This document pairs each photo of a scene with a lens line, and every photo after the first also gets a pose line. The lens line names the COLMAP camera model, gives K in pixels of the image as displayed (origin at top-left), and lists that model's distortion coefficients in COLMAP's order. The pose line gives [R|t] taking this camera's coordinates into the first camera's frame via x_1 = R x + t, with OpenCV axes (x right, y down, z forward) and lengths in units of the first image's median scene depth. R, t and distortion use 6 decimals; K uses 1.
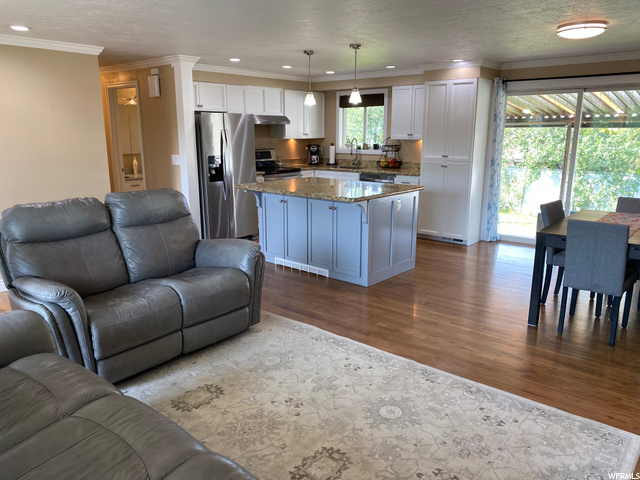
lens RADIAL K [[488.5, 0, 321.1], [0, 488.5, 234.2], [0, 0, 1]] dist [0.067627, -0.096698]
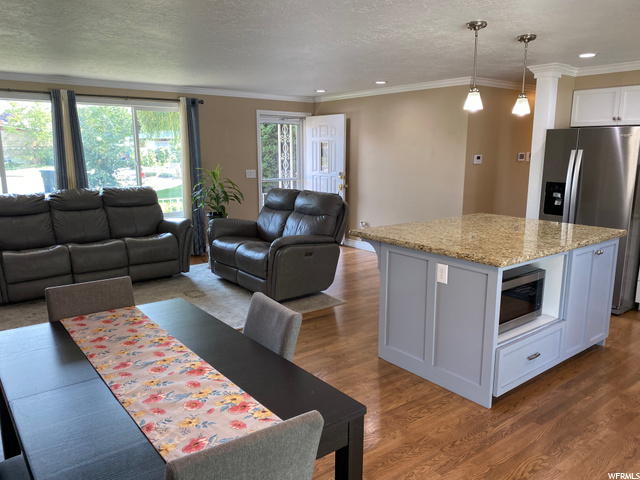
lens RADIAL K [[488.5, 0, 321.1], [0, 488.5, 234.2], [0, 0, 1]] dist [0.067627, -0.096698]
pose [[-0.200390, 0.171138, -0.964653, 0.597131], [-0.207053, 0.954987, 0.212435, -0.159010], [0.957587, 0.242304, -0.155935, 0.727044]]
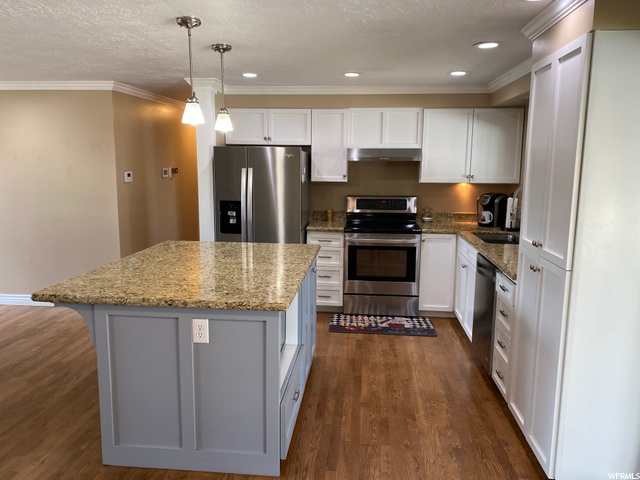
lens RADIAL K [[488.5, 0, 321.1], [0, 488.5, 234.2], [0, 0, 1]] dist [0.067627, -0.096698]
pose [[0.570270, 0.129011, -0.811263, 0.468251], [-0.181882, 0.982909, 0.028454, -0.145544], [0.801068, 0.131328, 0.583988, 0.621569]]
